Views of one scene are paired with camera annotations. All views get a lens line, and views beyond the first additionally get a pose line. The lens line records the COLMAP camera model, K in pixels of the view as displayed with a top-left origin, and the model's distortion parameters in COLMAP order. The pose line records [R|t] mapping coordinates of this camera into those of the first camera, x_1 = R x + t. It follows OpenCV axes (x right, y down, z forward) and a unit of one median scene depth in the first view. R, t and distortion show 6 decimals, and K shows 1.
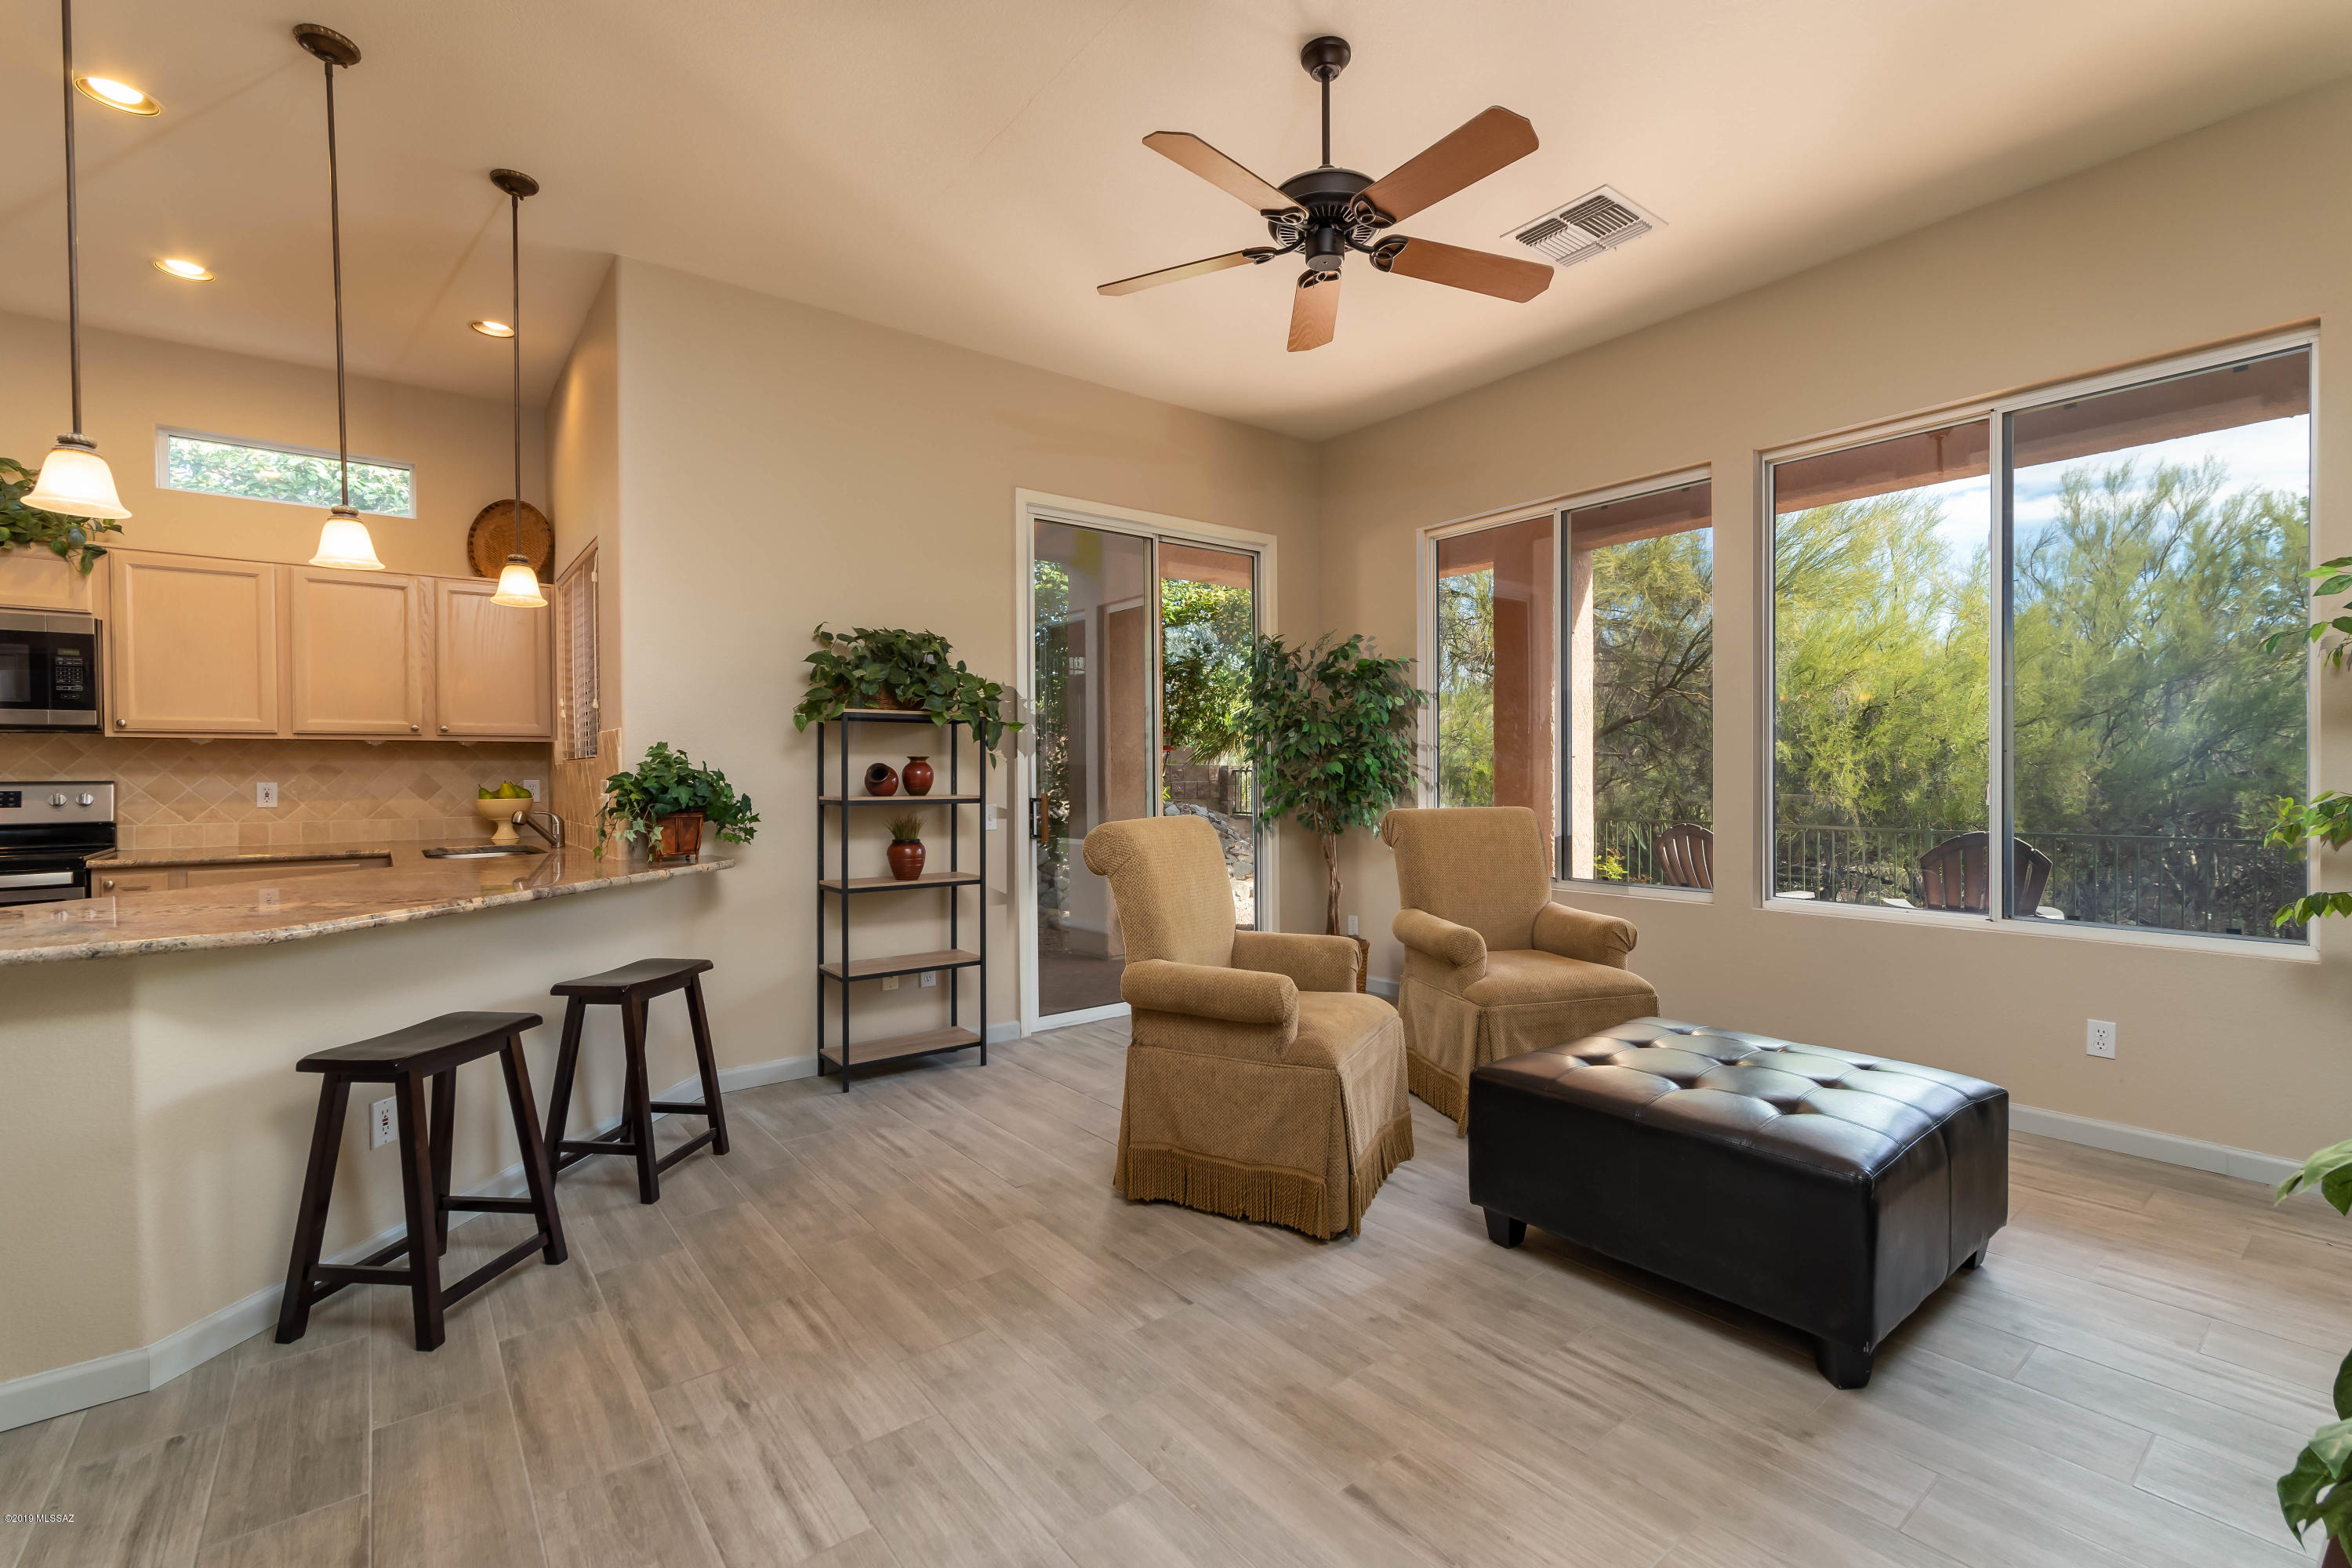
lens RADIAL K [[1021.9, 0, 1186.2], [0, 1021.9, 780.0], [0, 0, 1]] dist [-0.002709, 0.000629]
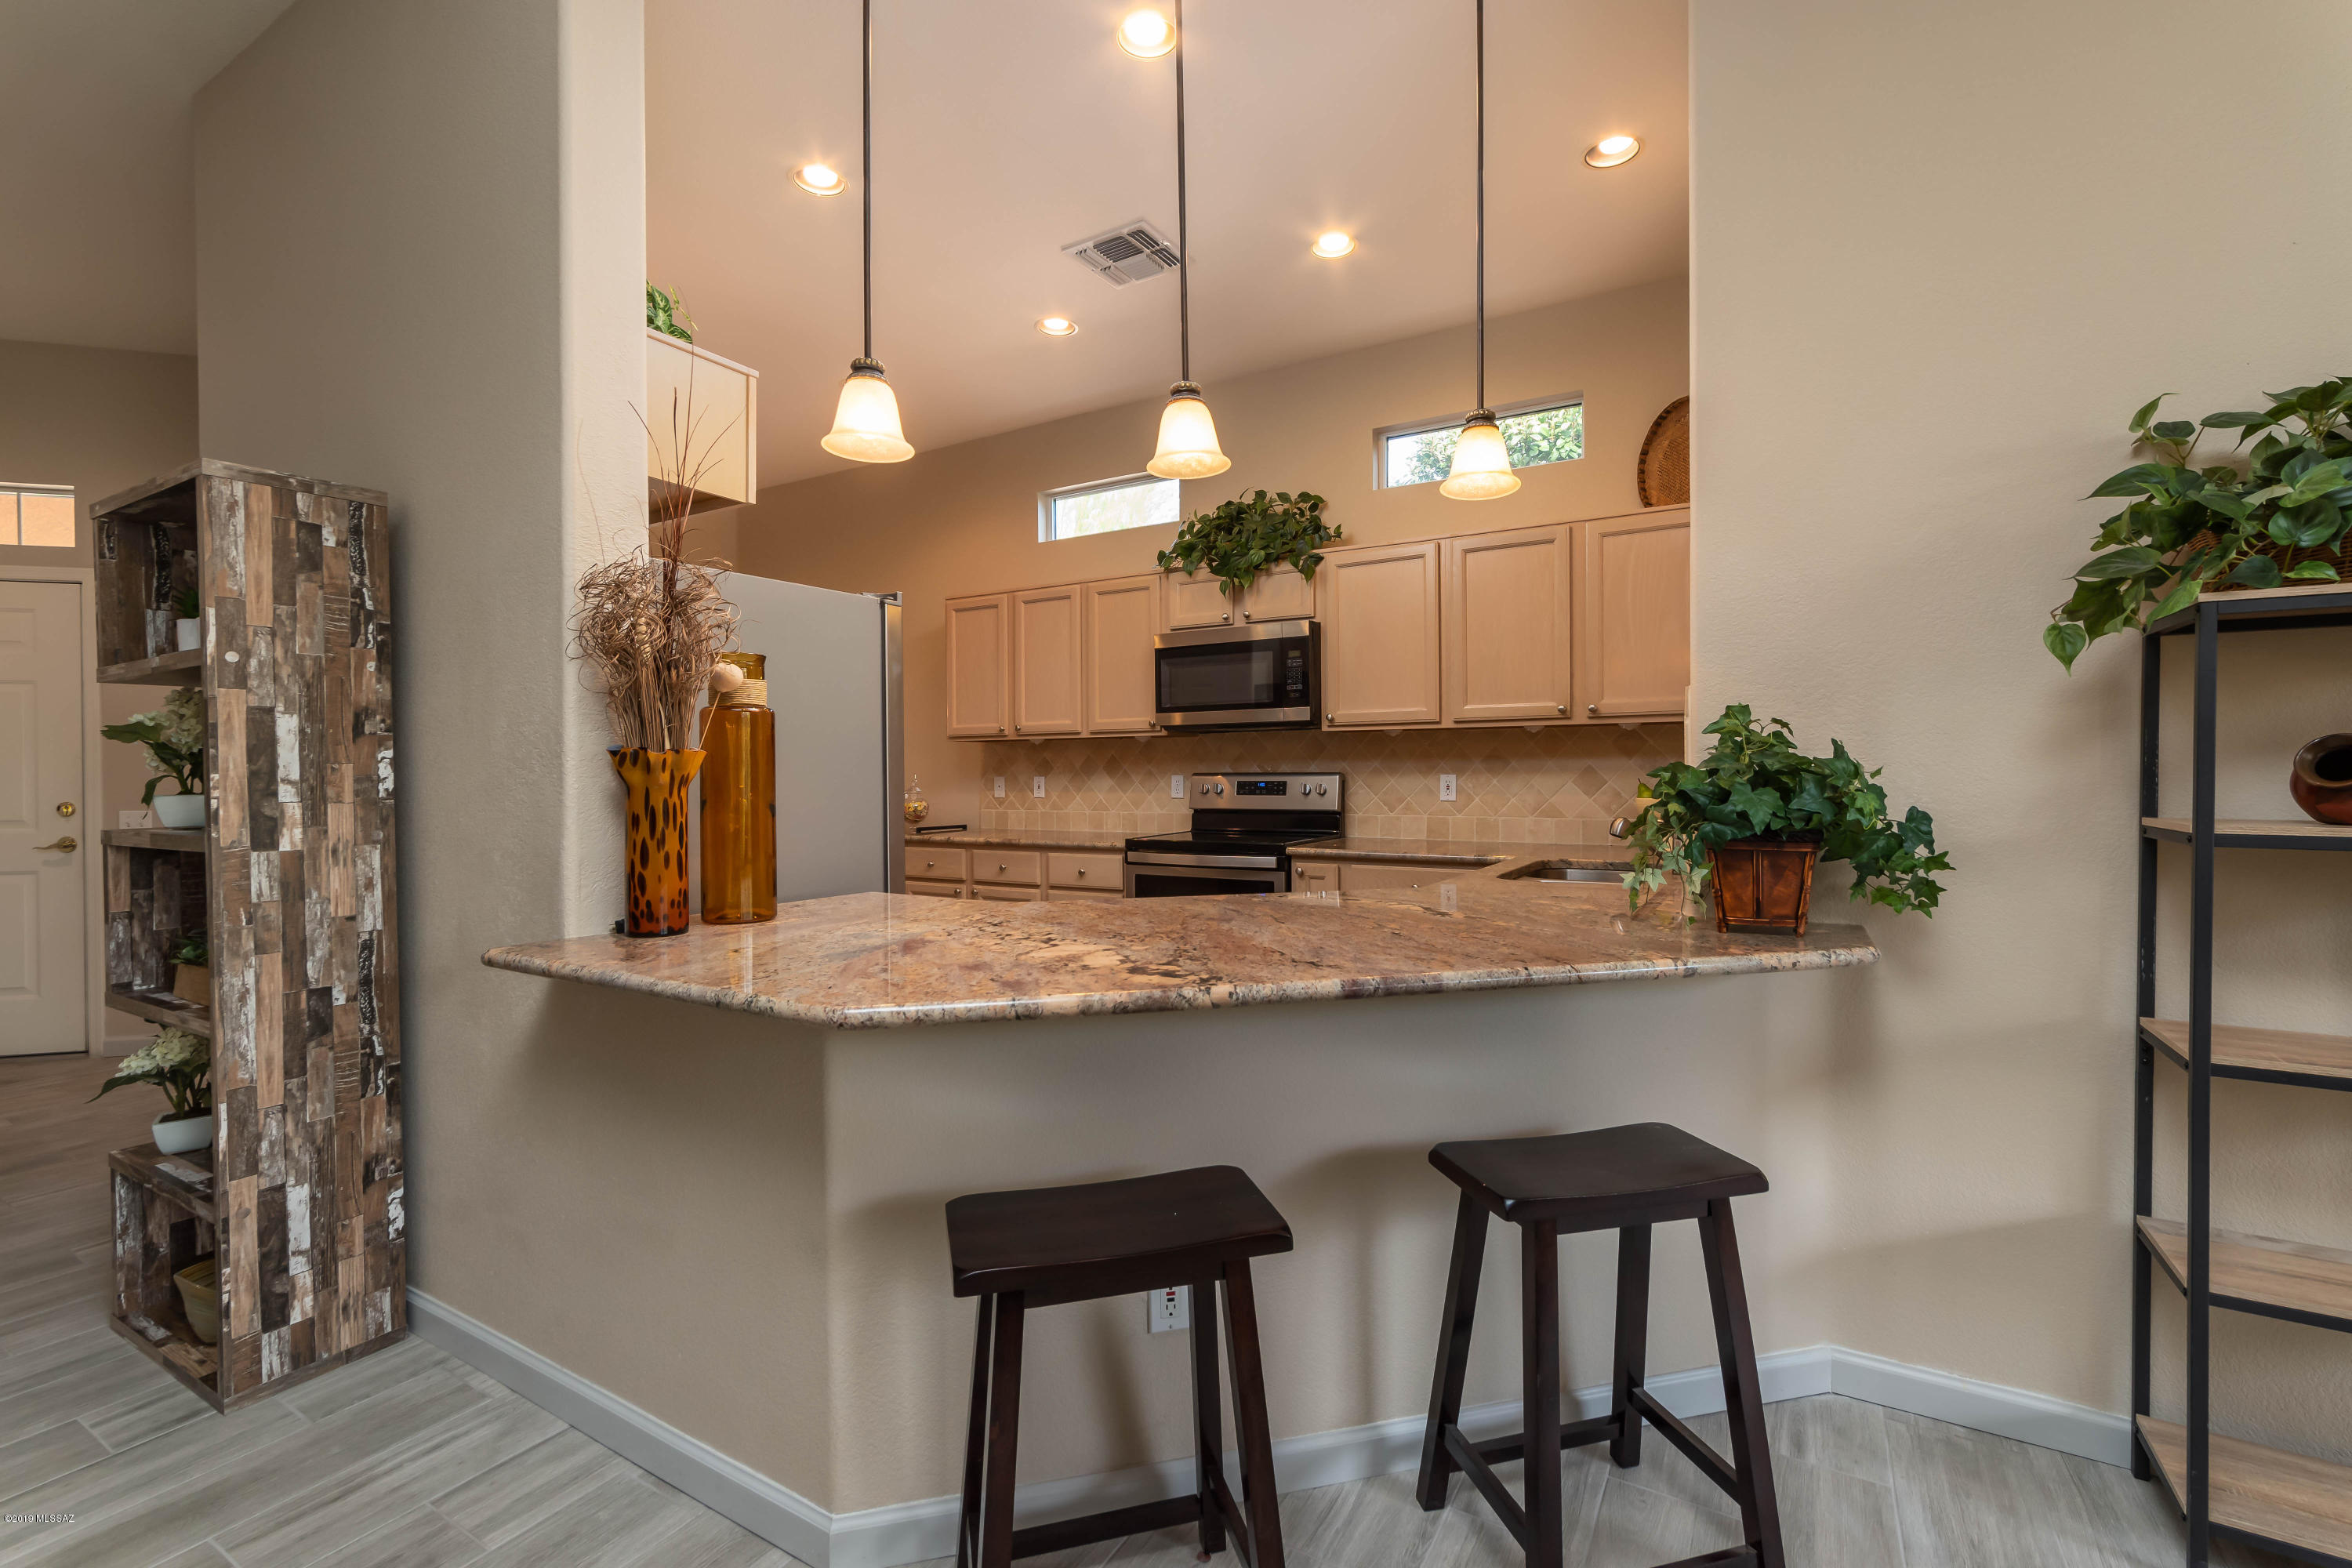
lens RADIAL K [[1021.9, 0, 1186.2], [0, 1021.9, 780.0], [0, 0, 1]] dist [-0.002709, 0.000629]
pose [[0.352579, 0.011879, -0.935707, -0.108277], [-0.003758, 0.999929, 0.011278, -0.002769], [0.935774, -0.000460, 0.352599, 0.495166]]
